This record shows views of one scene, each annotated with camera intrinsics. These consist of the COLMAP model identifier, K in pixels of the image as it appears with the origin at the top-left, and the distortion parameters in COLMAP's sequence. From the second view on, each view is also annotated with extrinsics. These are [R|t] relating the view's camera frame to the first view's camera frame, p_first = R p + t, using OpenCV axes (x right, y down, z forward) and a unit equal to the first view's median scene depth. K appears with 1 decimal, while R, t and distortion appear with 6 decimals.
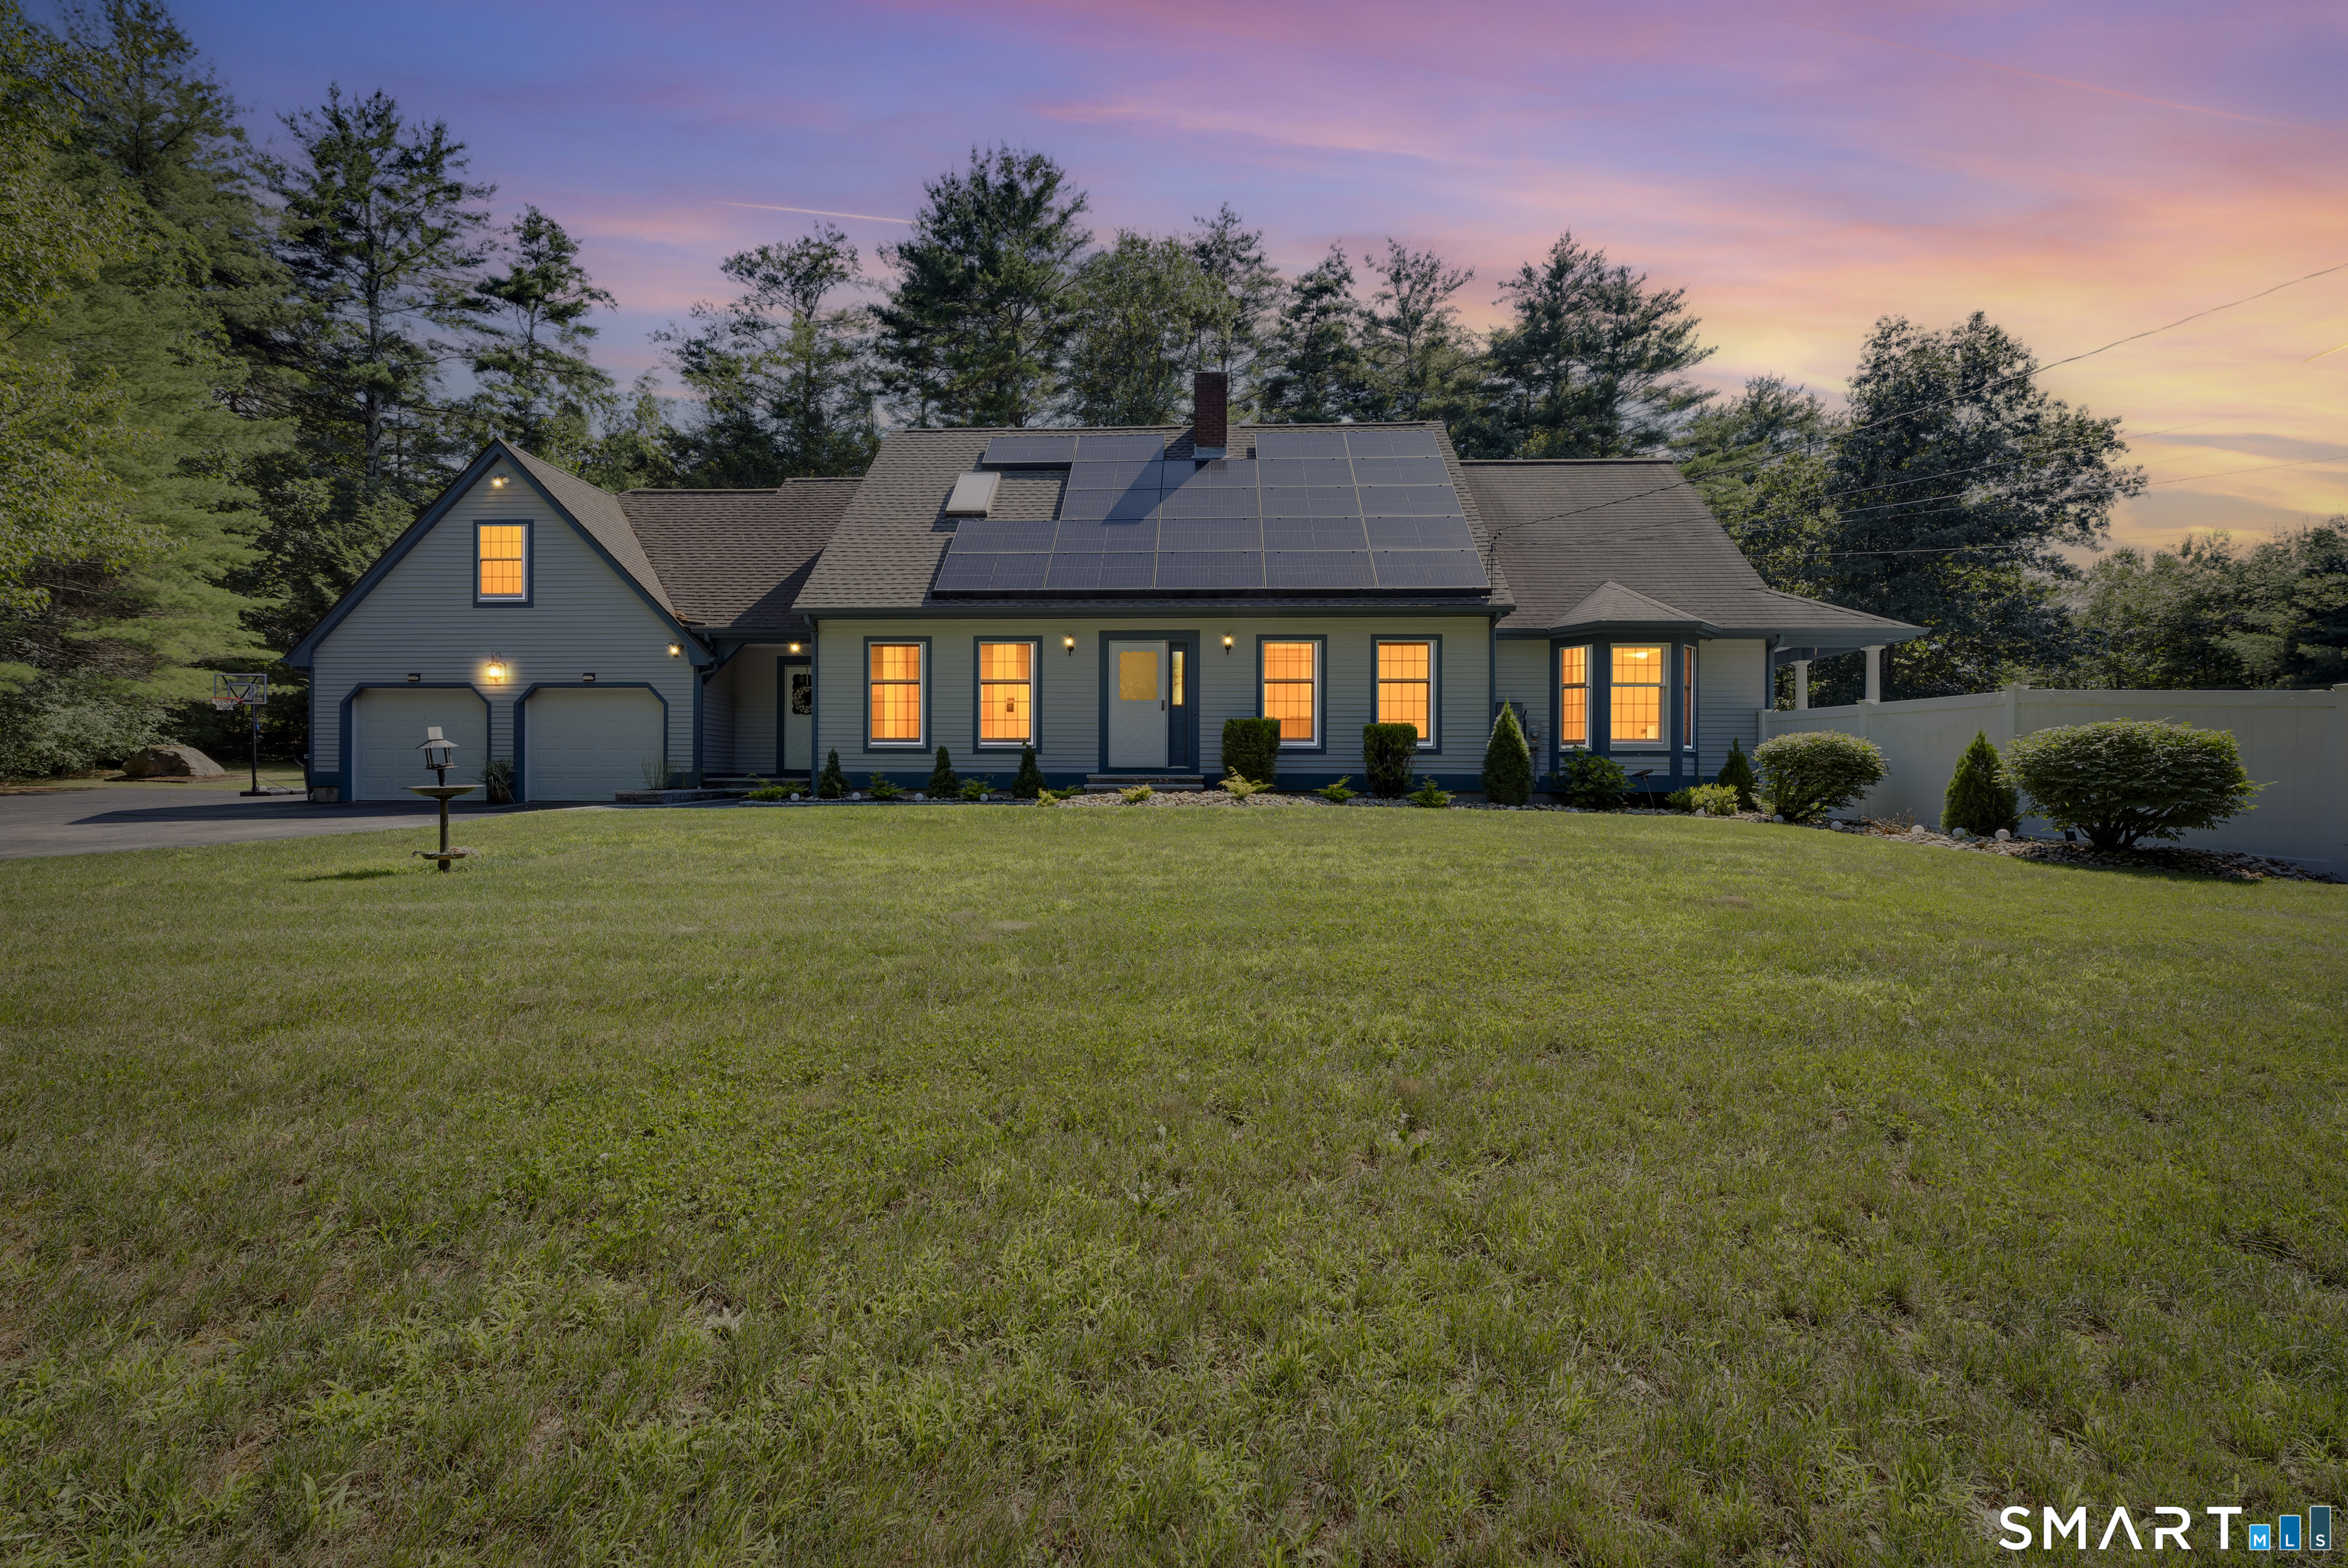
lens RADIAL K [[929.4, 0, 1168.1], [0, 929.4, 781.3], [0, 0, 1]] dist [0.000188, -0.000065]
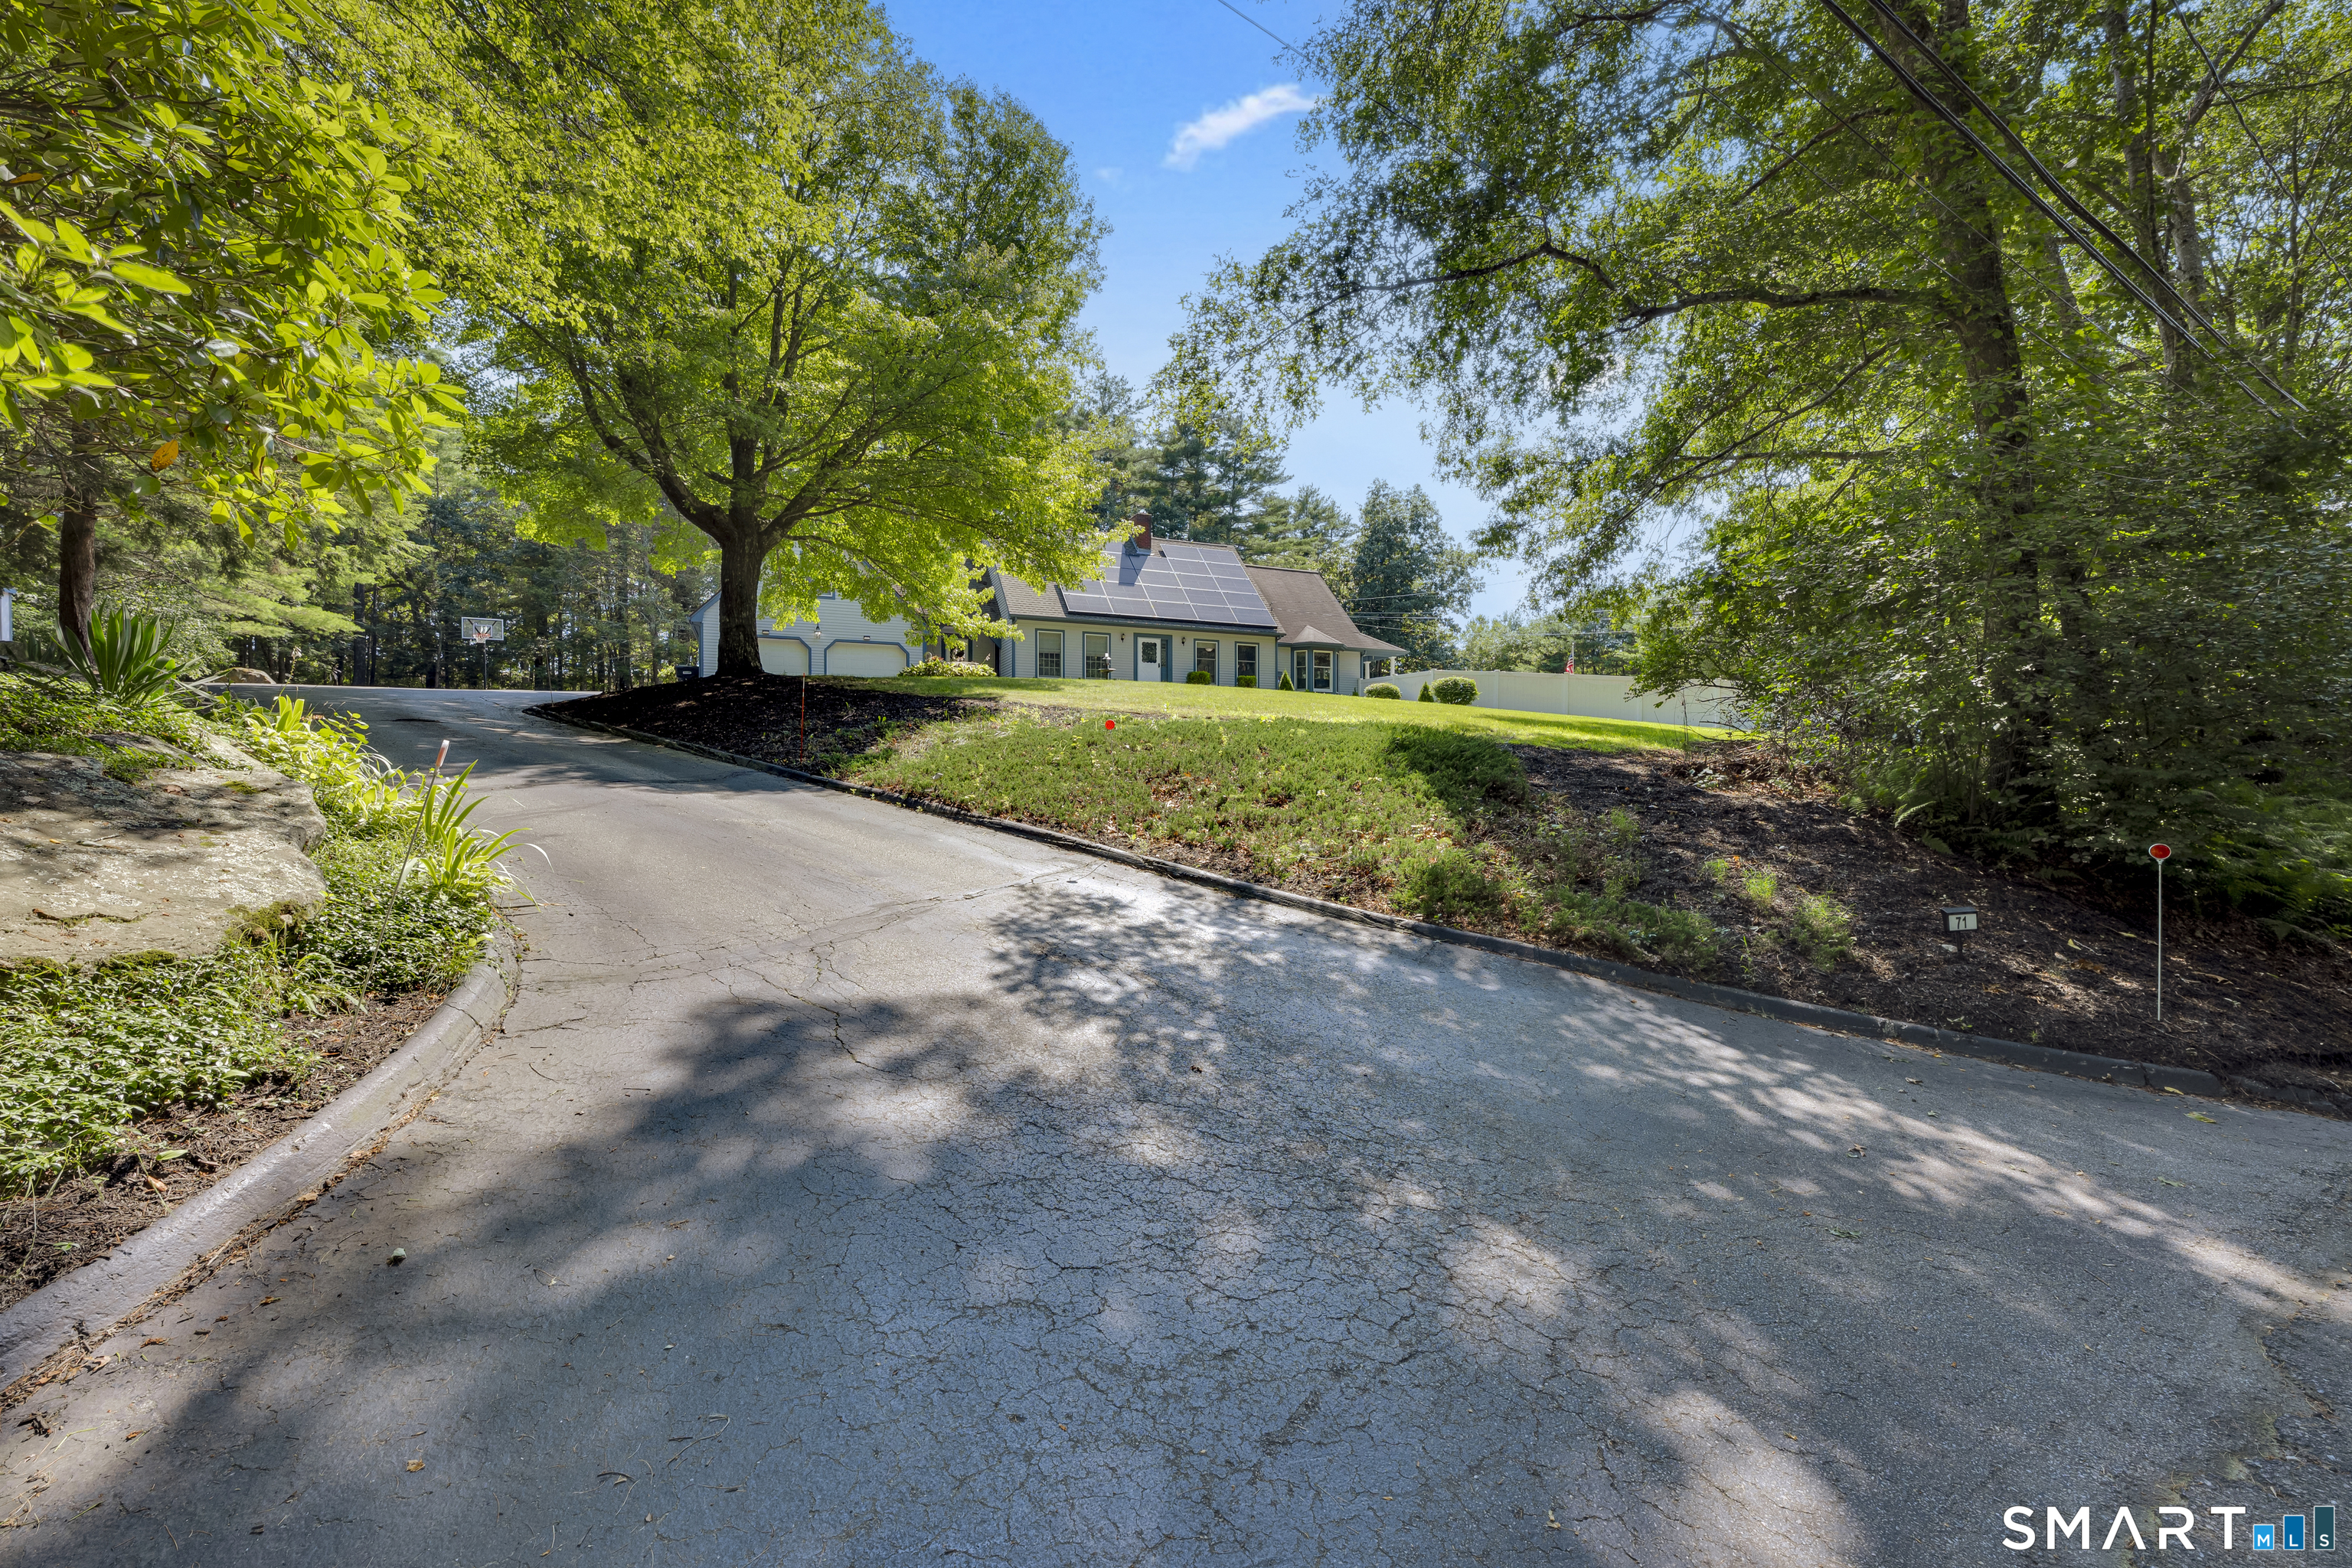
lens RADIAL K [[931.1, 0, 1179.0], [0, 931.1, 784.1], [0, 0, 1]] dist [0.000188, -0.000065]
pose [[0.892014, -0.009408, 0.451910, -0.410518], [0.008470, 0.999956, 0.004099, 0.083854], [-0.451929, 0.000171, 0.892054, -0.455415]]
